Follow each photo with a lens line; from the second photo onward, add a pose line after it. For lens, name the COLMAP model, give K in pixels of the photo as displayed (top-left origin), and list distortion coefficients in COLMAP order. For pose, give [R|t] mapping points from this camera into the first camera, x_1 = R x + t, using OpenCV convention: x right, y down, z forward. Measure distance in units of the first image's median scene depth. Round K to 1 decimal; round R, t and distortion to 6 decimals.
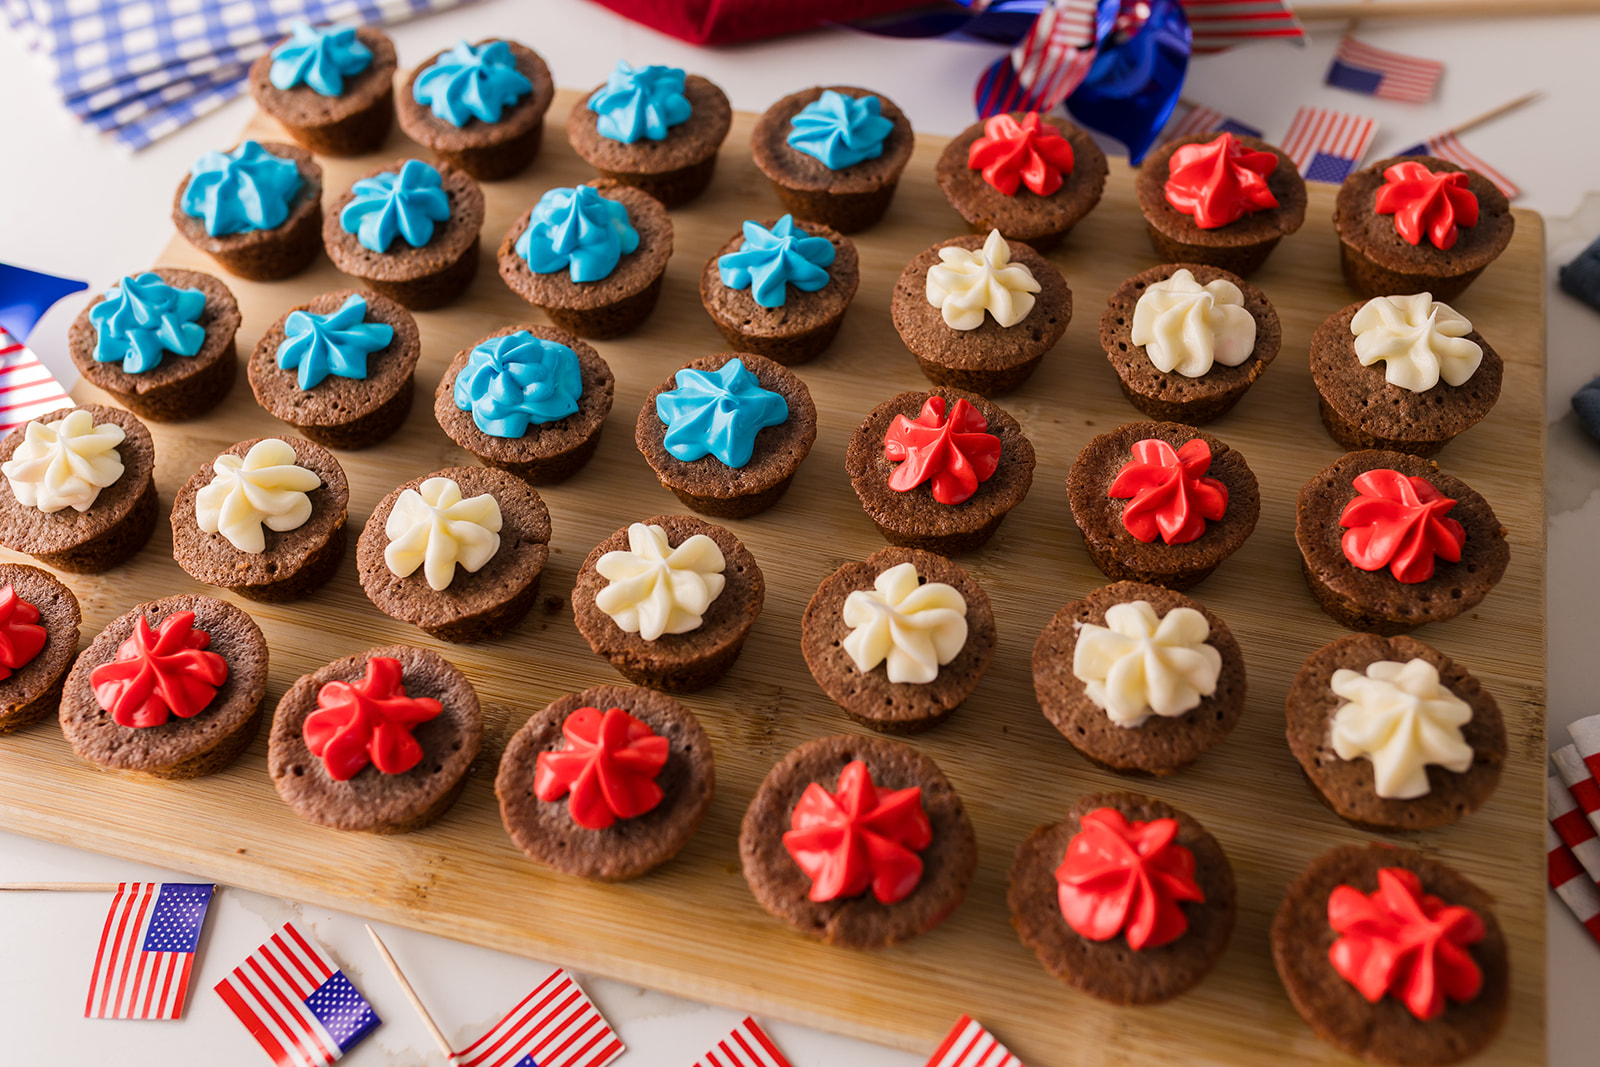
lens RADIAL K [[1579.0, 0, 799.7], [0, 1579.0, 524.1], [0, 0, 1]] dist [0.004669, 0.004878]
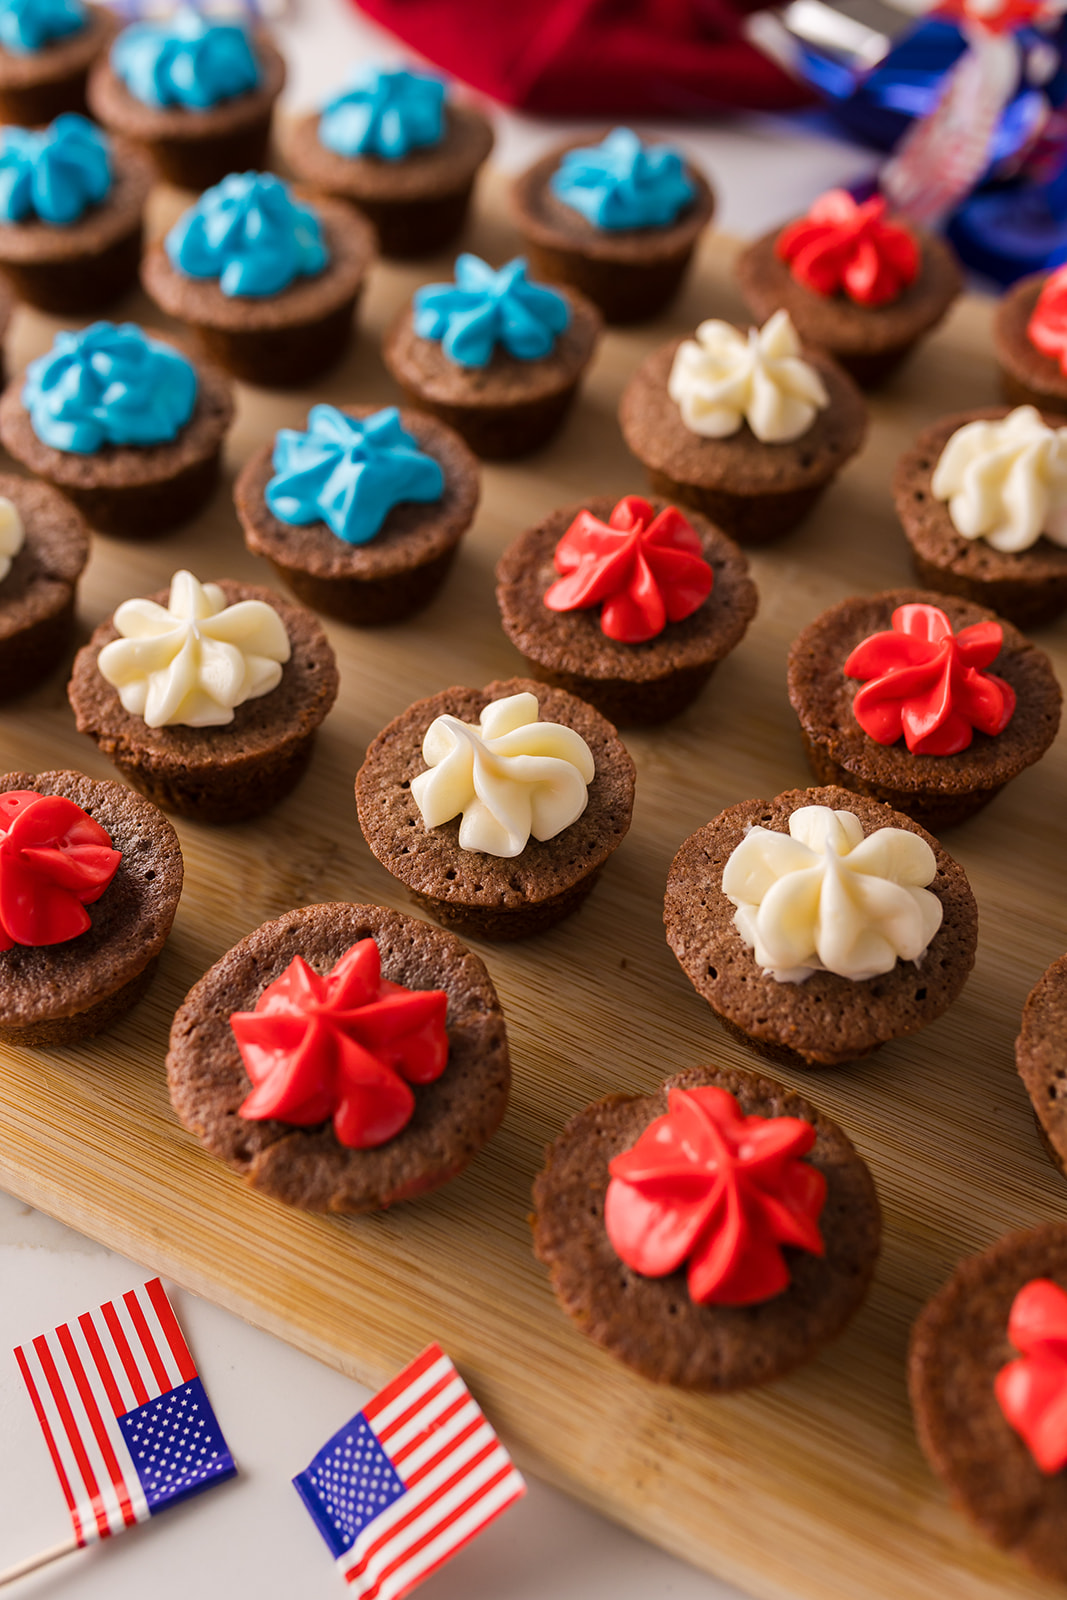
lens RADIAL K [[1617.6, 0, 533.5], [0, 1617.6, 800.0], [0, 0, 1]] dist [0.004702, -0.004822]
pose [[0.973999, 0.207496, -0.090949, 0.143393], [-0.210875, 0.977078, -0.029165, 0.090118], [0.082813, 0.047585, 0.995428, 0.288844]]
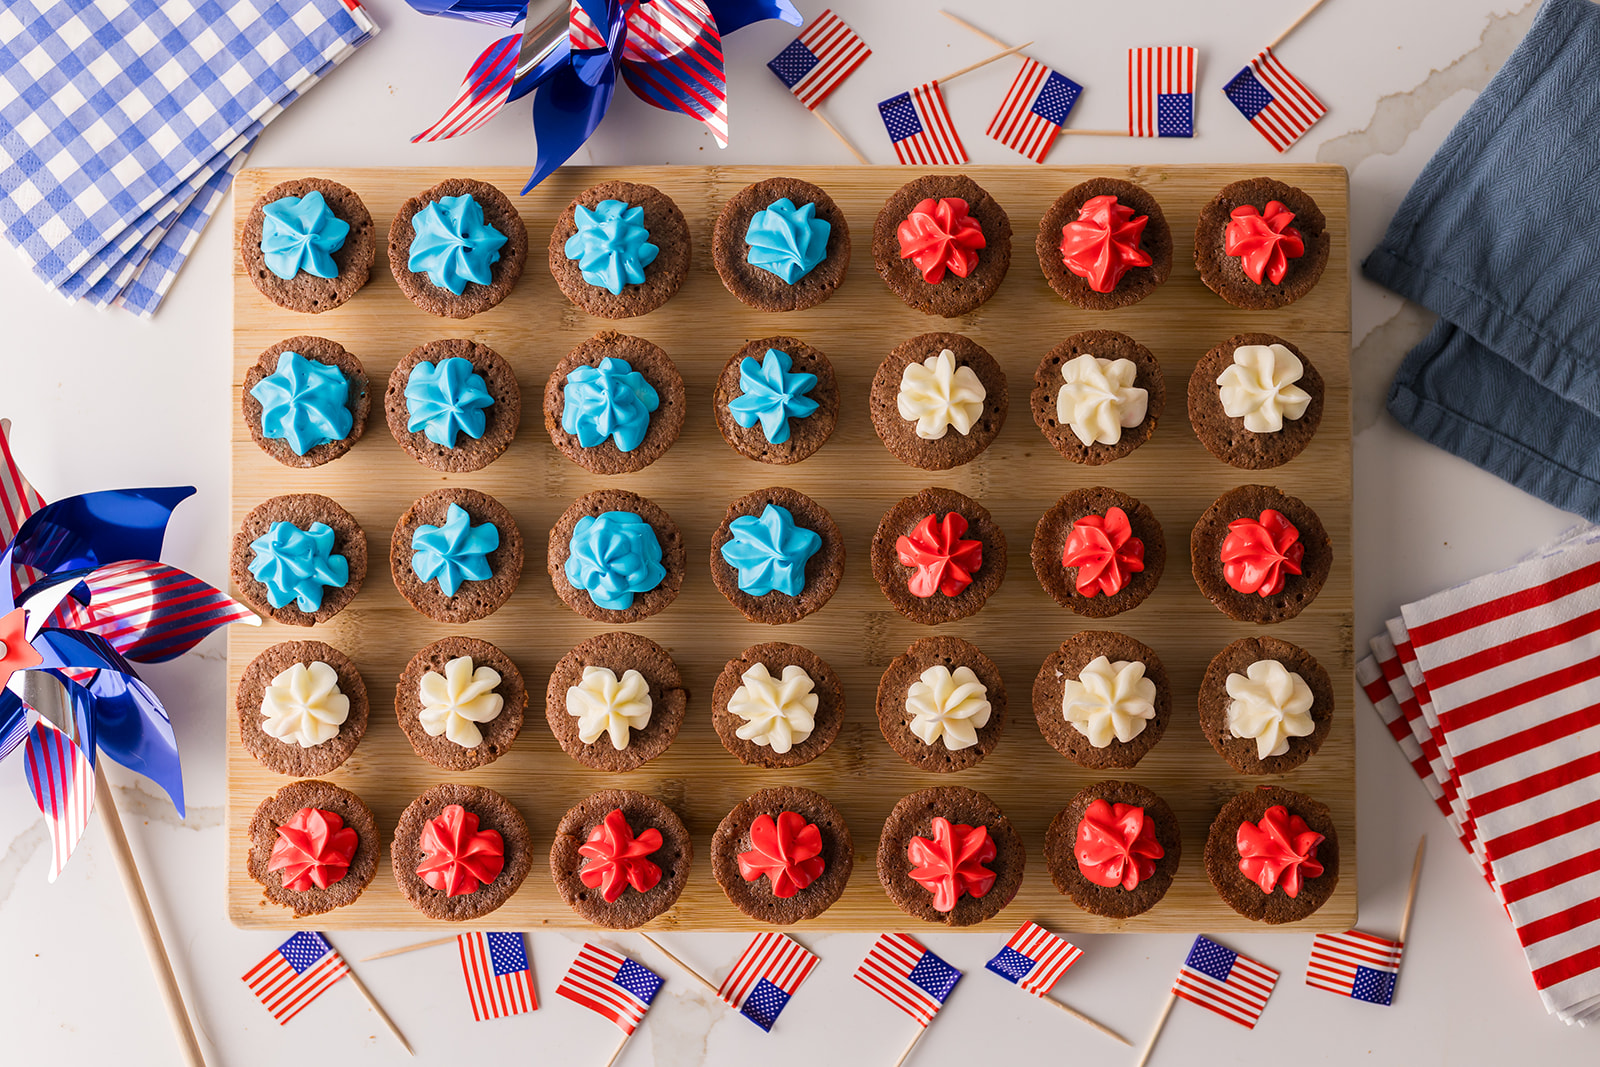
lens RADIAL K [[1592.9, 0, 791.7], [0, 1592.9, 519.6], [0, 0, 1]] dist [0.004320, 0.011753]
pose [[0.966023, -0.250788, 0.062491, -0.122076], [0.177983, 0.820822, 0.542746, -0.900358], [-0.187408, -0.513182, 0.837569, -0.132831]]
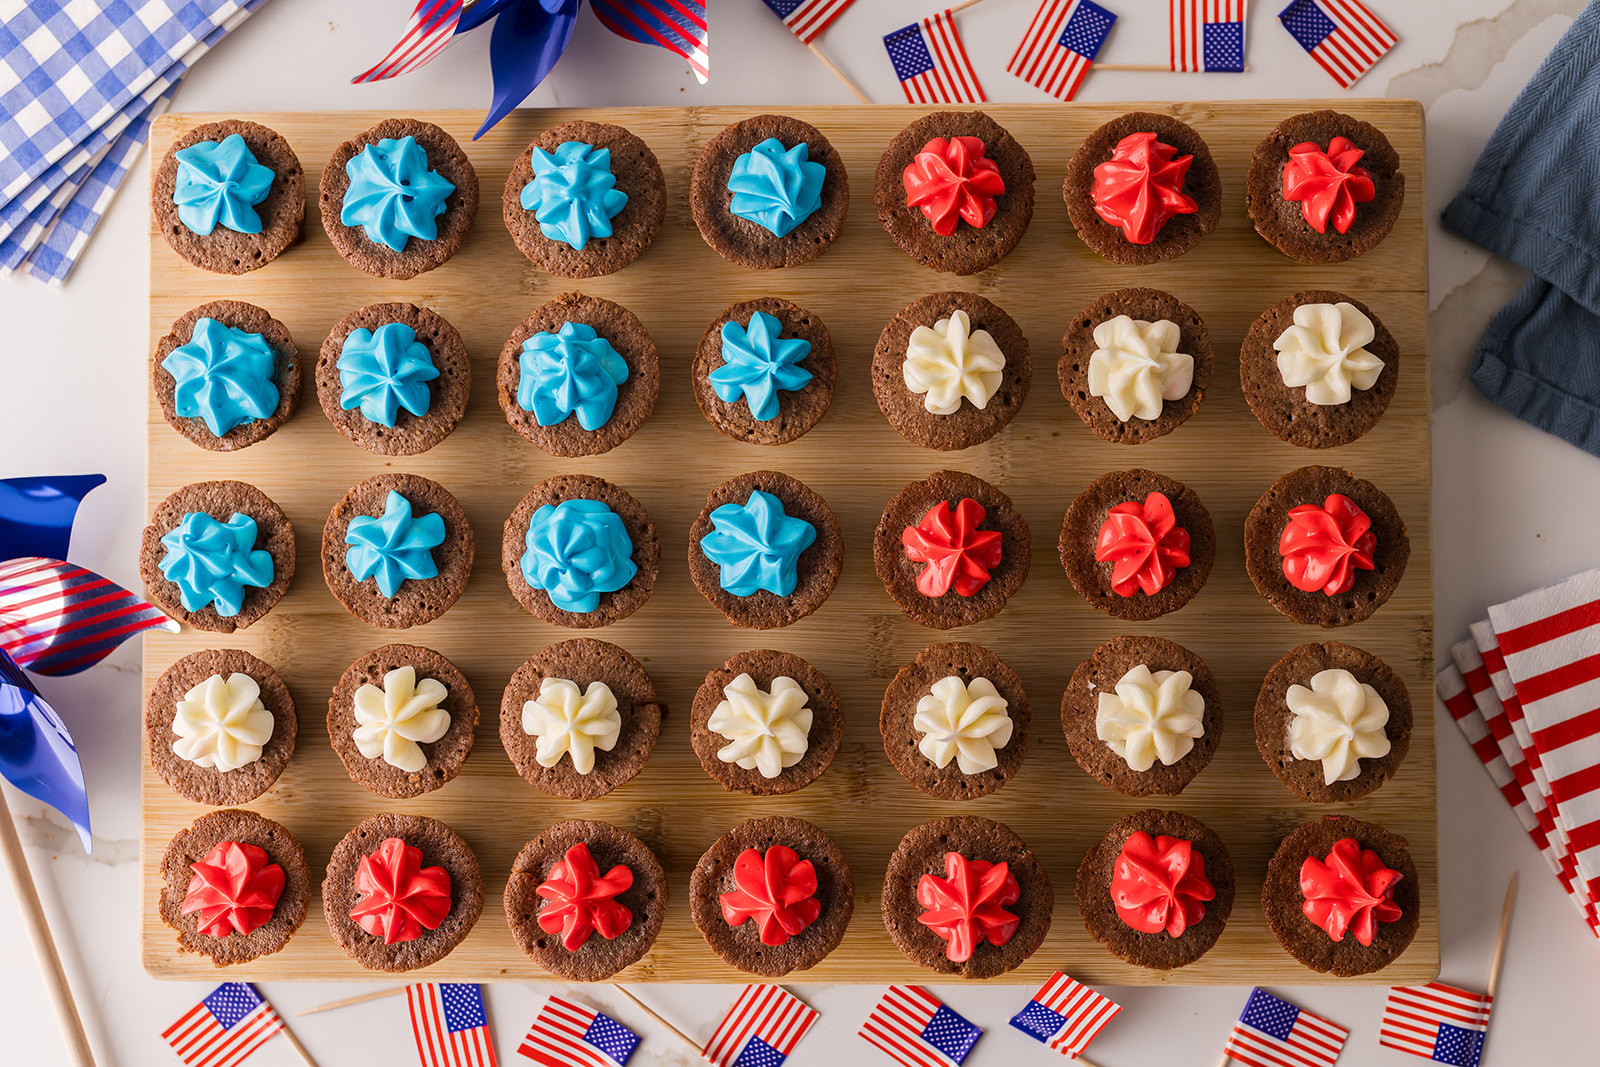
lens RADIAL K [[1591.4, 0, 809.6], [0, 1591.4, 533.1], [0, 0, 1]] dist [0.003148, 0.009919]
pose [[0.966142, -0.253428, 0.048416, -0.075134], [0.189429, 0.824132, 0.533782, -0.760446], [-0.175176, -0.506538, 0.844235, 0.010665]]
